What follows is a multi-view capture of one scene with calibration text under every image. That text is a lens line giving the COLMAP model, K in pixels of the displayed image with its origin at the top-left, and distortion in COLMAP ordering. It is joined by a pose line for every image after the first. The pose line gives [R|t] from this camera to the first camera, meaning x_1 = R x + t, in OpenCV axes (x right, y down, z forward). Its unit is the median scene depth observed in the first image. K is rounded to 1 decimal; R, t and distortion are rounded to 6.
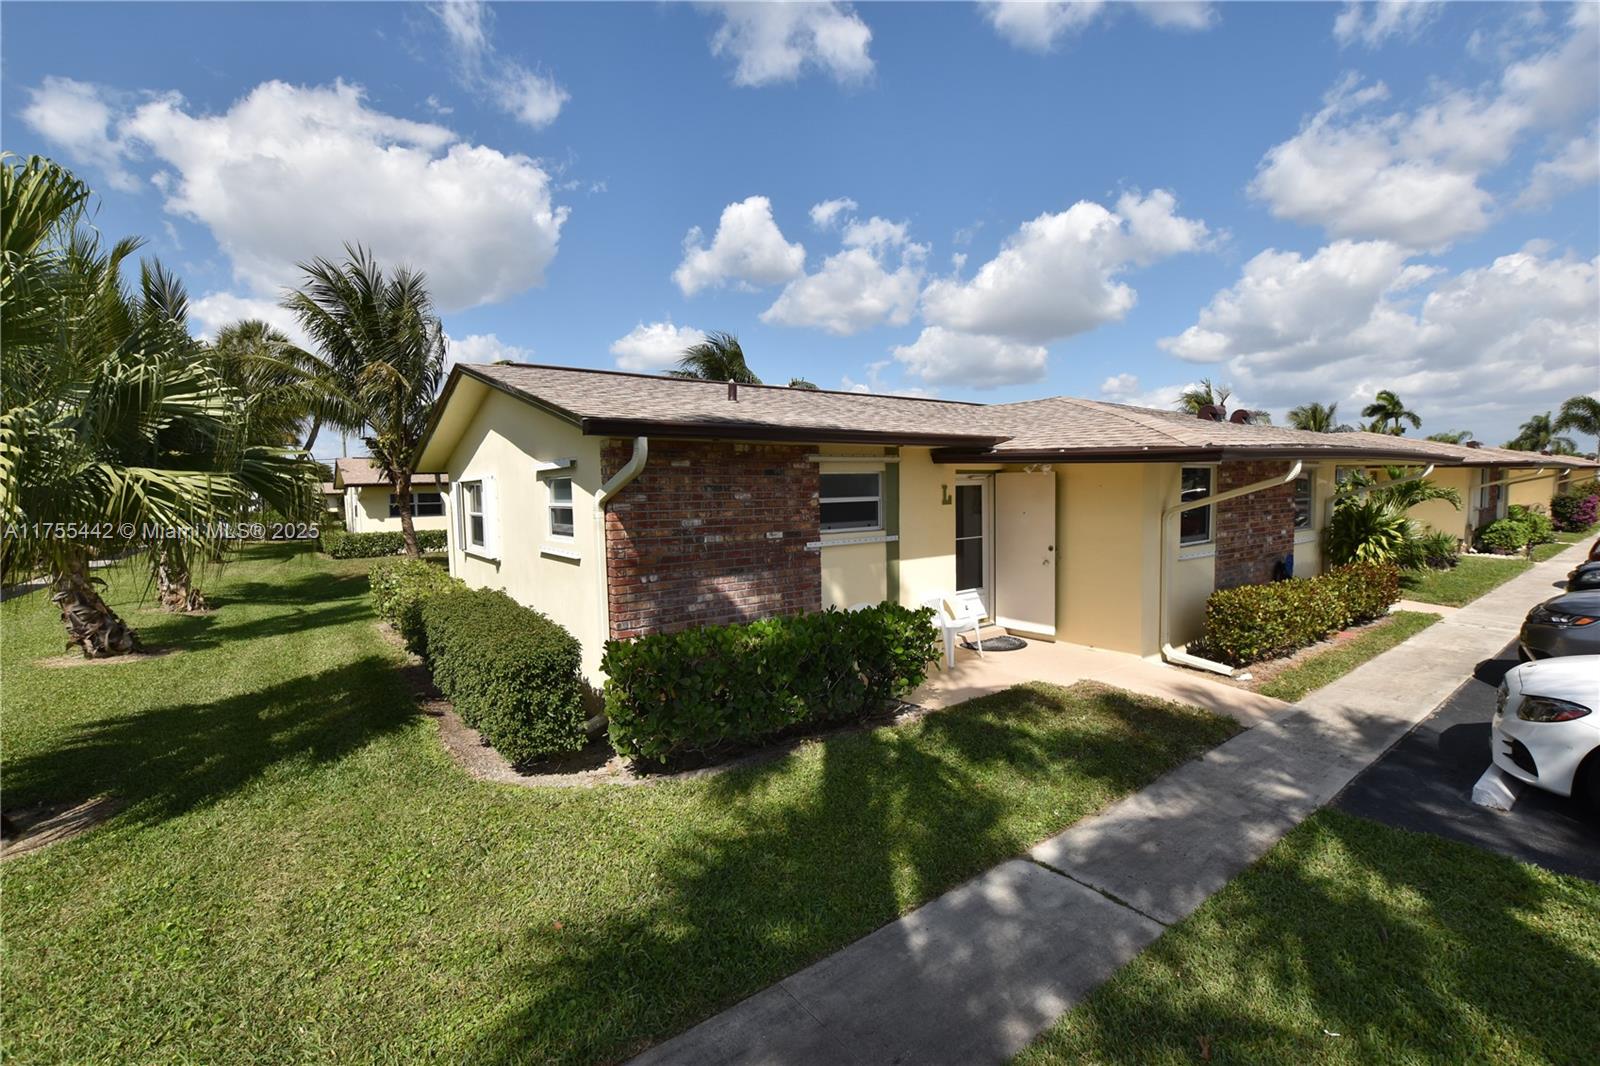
lens RADIAL K [[700.7, 0, 801.1], [0, 700.7, 539.3], [0, 0, 1]] dist [-0.022658, 0.001552]
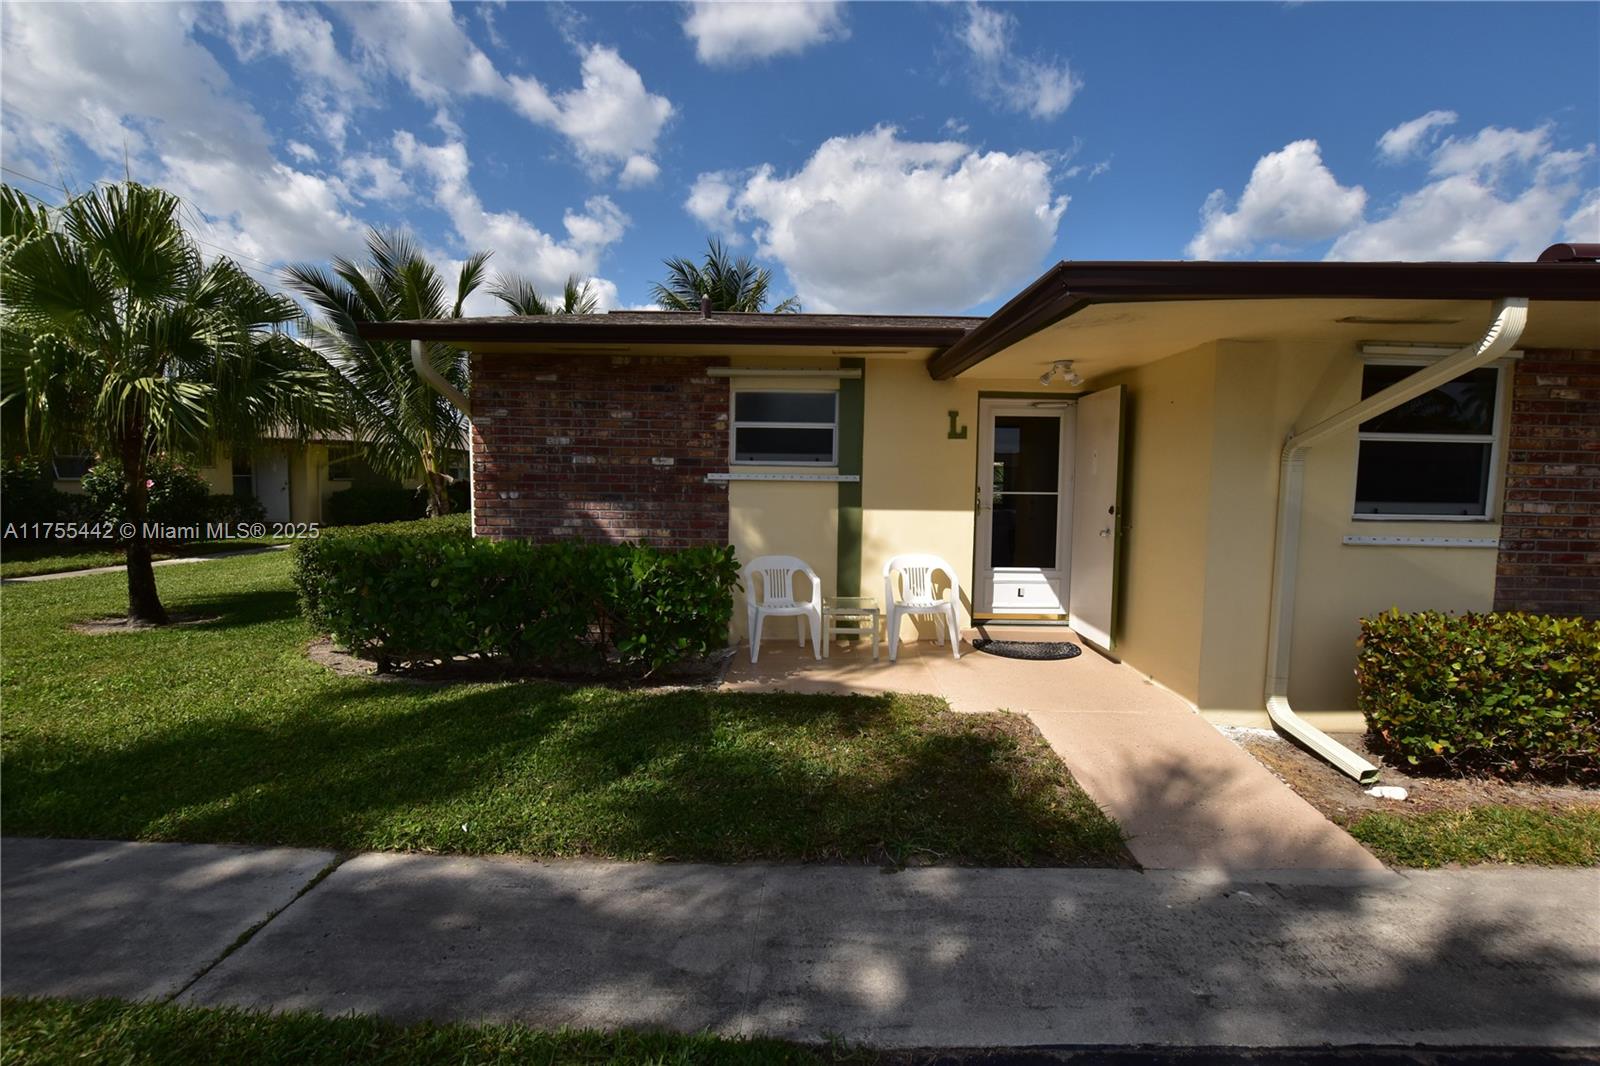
lens RADIAL K [[699.6, 0, 800.0], [0, 699.6, 533.0], [0, 0, 1]] dist [-0.028696, 0.000201]
pose [[0.790860, 0.078593, -0.606930, 0.657387], [-0.074677, 0.996702, 0.031759, 0.044411], [0.607424, 0.020207, 0.794121, 0.435510]]
